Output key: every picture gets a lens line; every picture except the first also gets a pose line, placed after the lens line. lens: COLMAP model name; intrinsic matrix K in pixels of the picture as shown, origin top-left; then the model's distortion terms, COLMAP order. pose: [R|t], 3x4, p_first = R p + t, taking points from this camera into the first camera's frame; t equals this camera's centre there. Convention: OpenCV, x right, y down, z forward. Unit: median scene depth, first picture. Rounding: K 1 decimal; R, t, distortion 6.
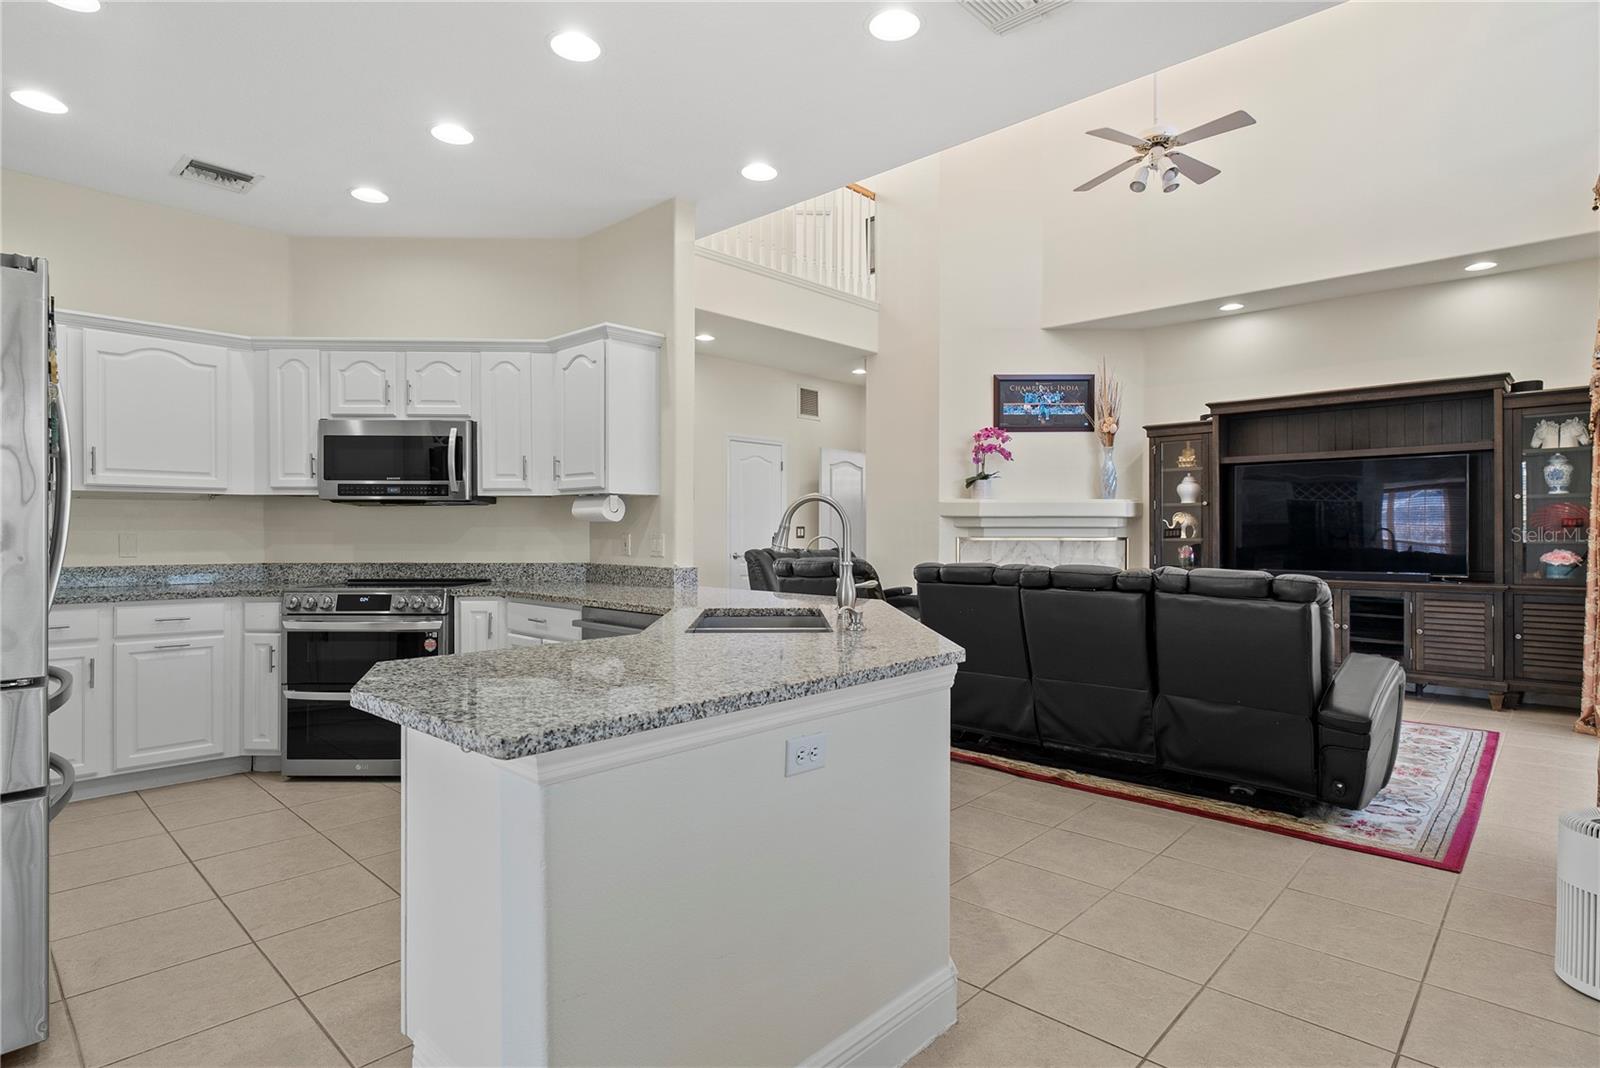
lens RADIAL K [[830.0, 0, 793.3], [0, 830.0, 536.1], [0, 0, 1]] dist [-0.002093, -0.000357]
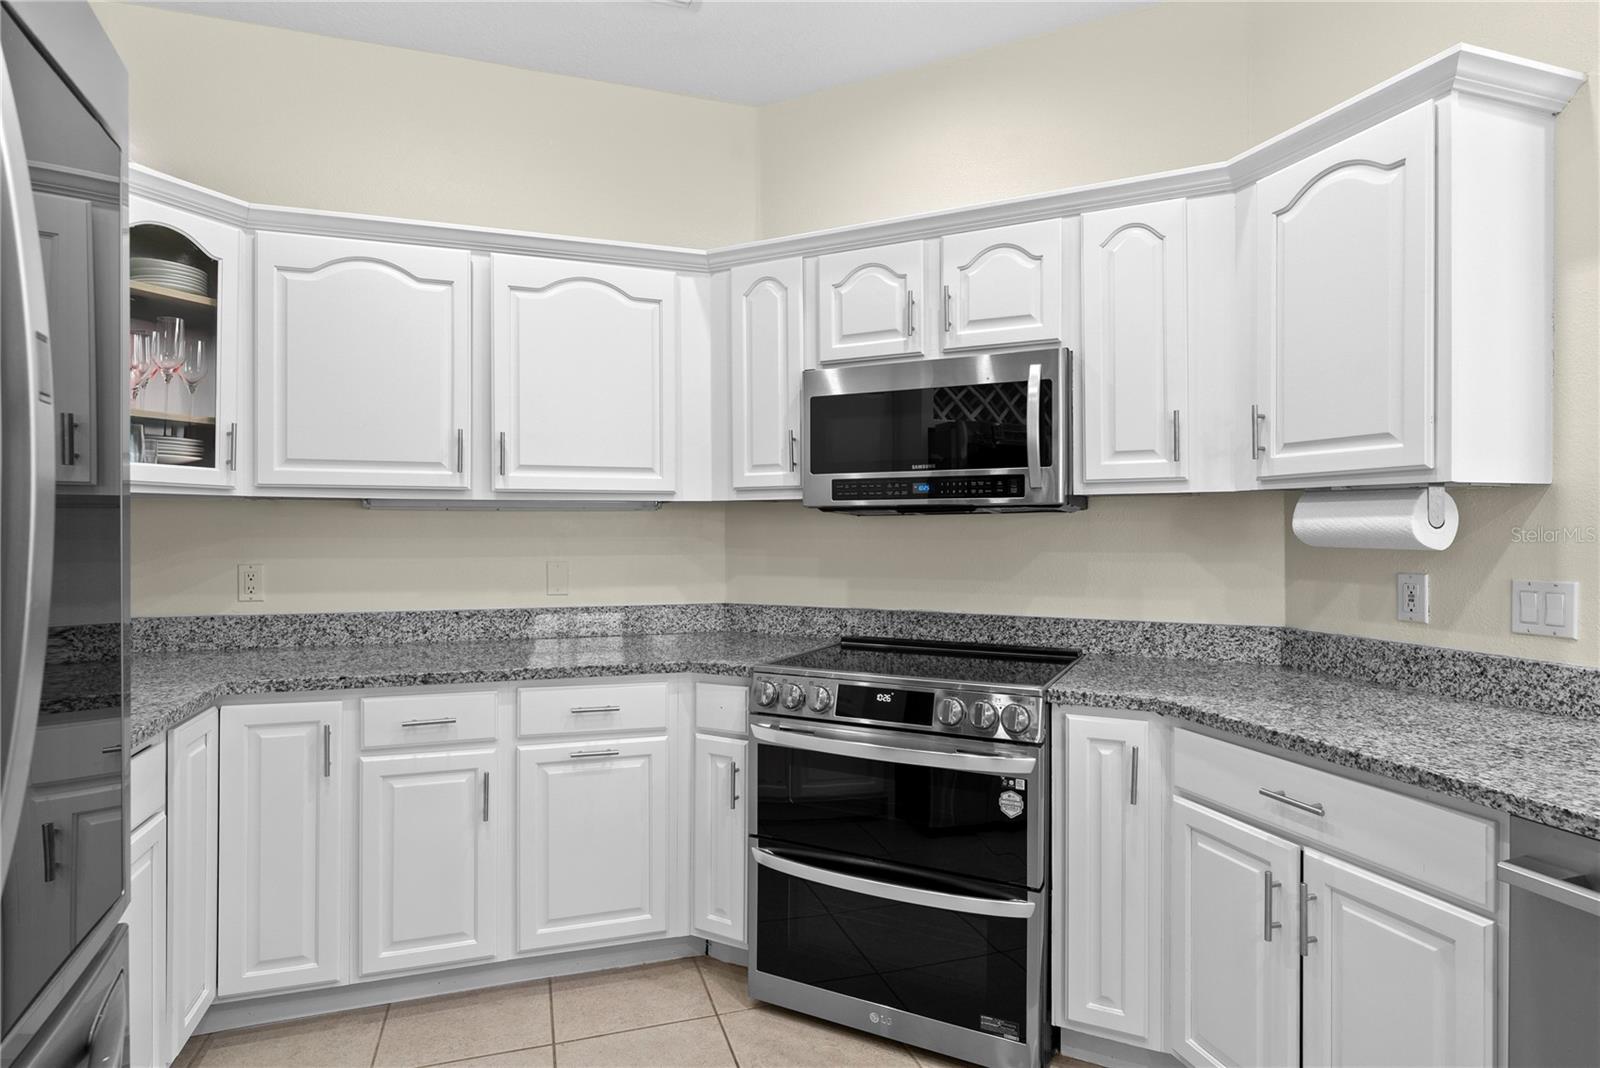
lens RADIAL K [[830.0, 0, 793.3], [0, 830.0, 536.1], [0, 0, 1]] dist [-0.002093, -0.000357]
pose [[0.880400, 0.002525, -0.474224, -0.296953], [-0.000517, 0.999990, 0.004364, -0.025978], [0.474231, -0.003597, 0.880393, 0.475513]]
